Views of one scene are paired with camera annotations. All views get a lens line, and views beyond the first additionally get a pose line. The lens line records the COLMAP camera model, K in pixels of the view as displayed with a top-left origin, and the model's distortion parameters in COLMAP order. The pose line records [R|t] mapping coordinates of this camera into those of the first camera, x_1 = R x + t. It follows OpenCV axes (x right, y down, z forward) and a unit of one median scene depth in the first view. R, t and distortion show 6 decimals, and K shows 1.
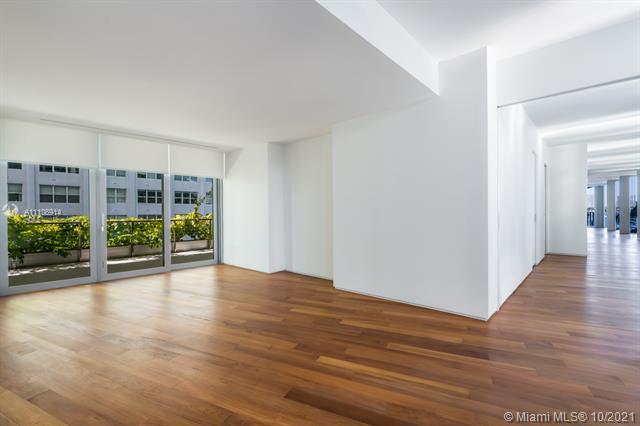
lens RADIAL K [[287.3, 0, 318.1], [0, 287.3, 213.9], [0, 0, 1]] dist [-0.007060, 0.002034]
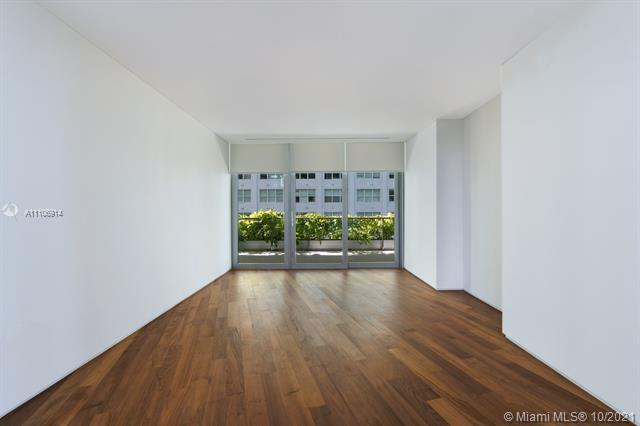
lens RADIAL K [[300.1, 0, 321.5], [0, 300.1, 207.3], [0, 0, 1]] dist [0.001750, -0.000251]
pose [[0.683997, -0.003964, -0.729474, 0.165853], [-0.006669, 0.999909, -0.011686, -0.002397], [0.729454, 0.012858, 0.683909, 0.186274]]
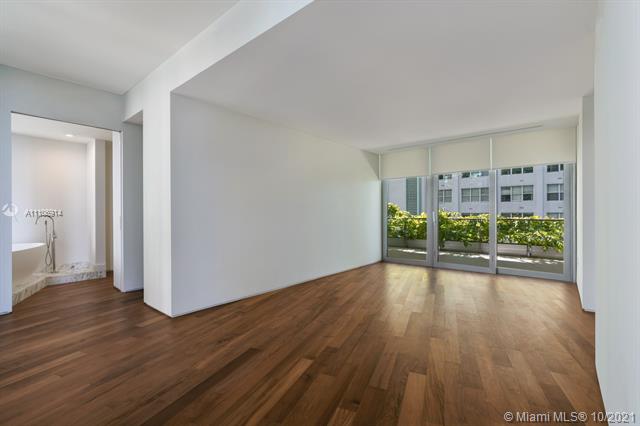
lens RADIAL K [[287.3, 0, 317.6], [0, 287.3, 214.2], [0, 0, 1]] dist [-0.007060, 0.002034]
pose [[0.057049, 0.014703, -0.998263, 0.330290], [-0.003434, 0.999889, 0.014530, -0.004912], [0.998365, 0.002599, 0.057093, 0.325393]]
